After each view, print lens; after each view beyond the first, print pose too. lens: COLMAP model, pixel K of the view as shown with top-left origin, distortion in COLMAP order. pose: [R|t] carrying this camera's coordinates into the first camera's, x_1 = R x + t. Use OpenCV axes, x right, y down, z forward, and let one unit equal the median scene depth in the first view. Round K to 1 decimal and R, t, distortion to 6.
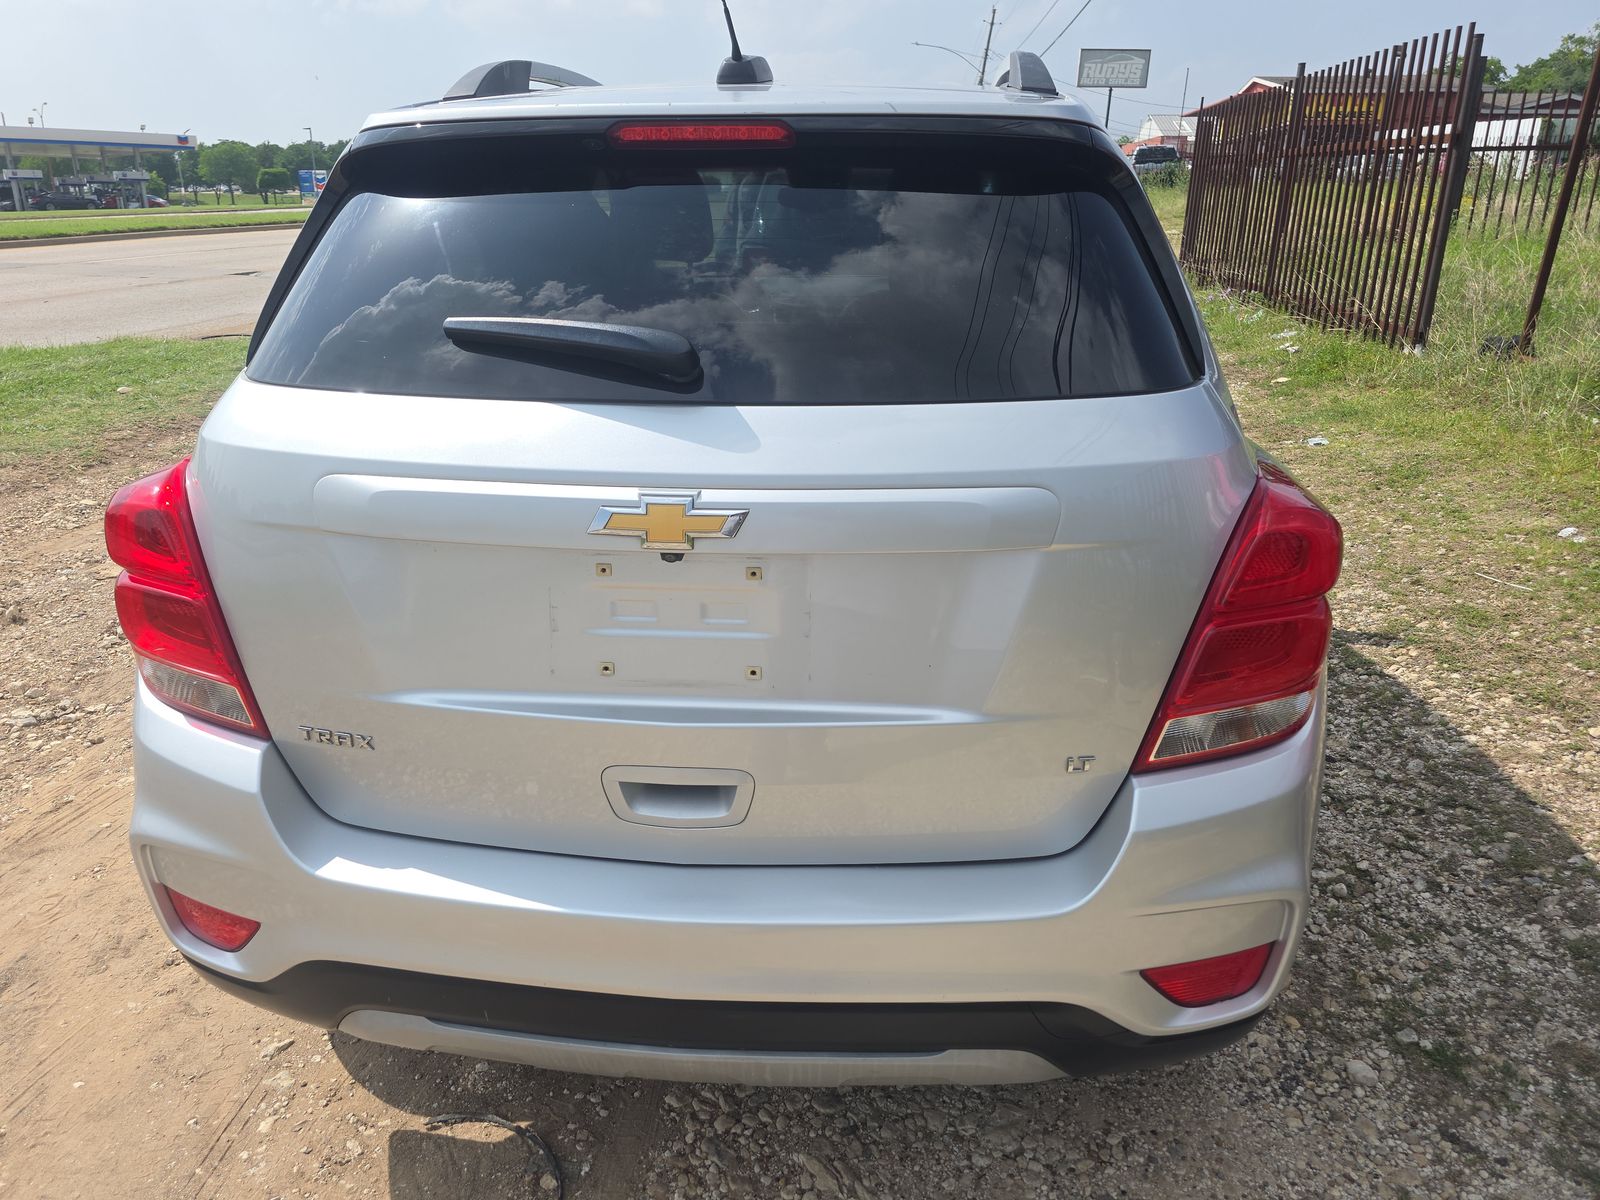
lens RADIAL K [[1205.3, 0, 785.3], [0, 1205.3, 600.0], [0, 0, 1]] dist [0.045840, -0.053614]
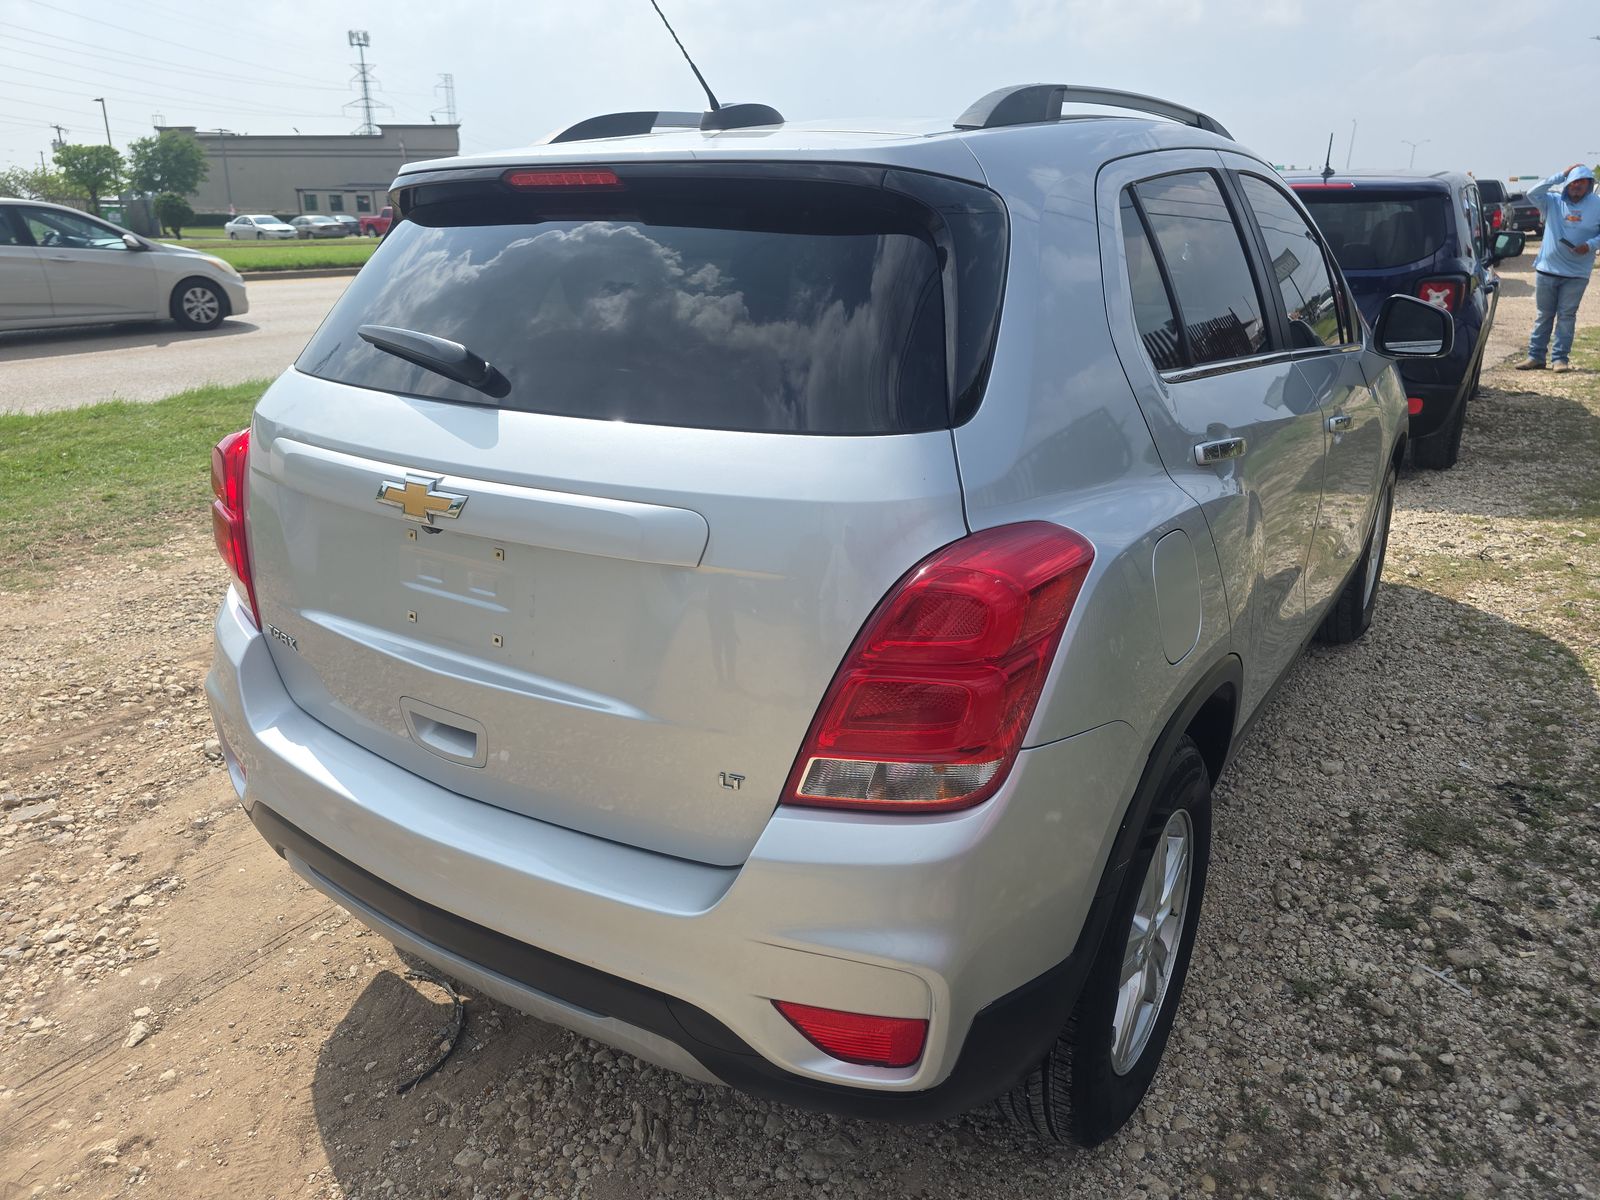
lens RADIAL K [[1205.3, 0, 785.3], [0, 1205.3, 600.0], [0, 0, 1]] dist [0.045840, -0.053614]
pose [[0.858632, 0.154084, -0.488885, 0.594797], [-0.163984, 0.986199, 0.022817, -0.037089], [0.485654, 0.060578, 0.872050, 0.085861]]
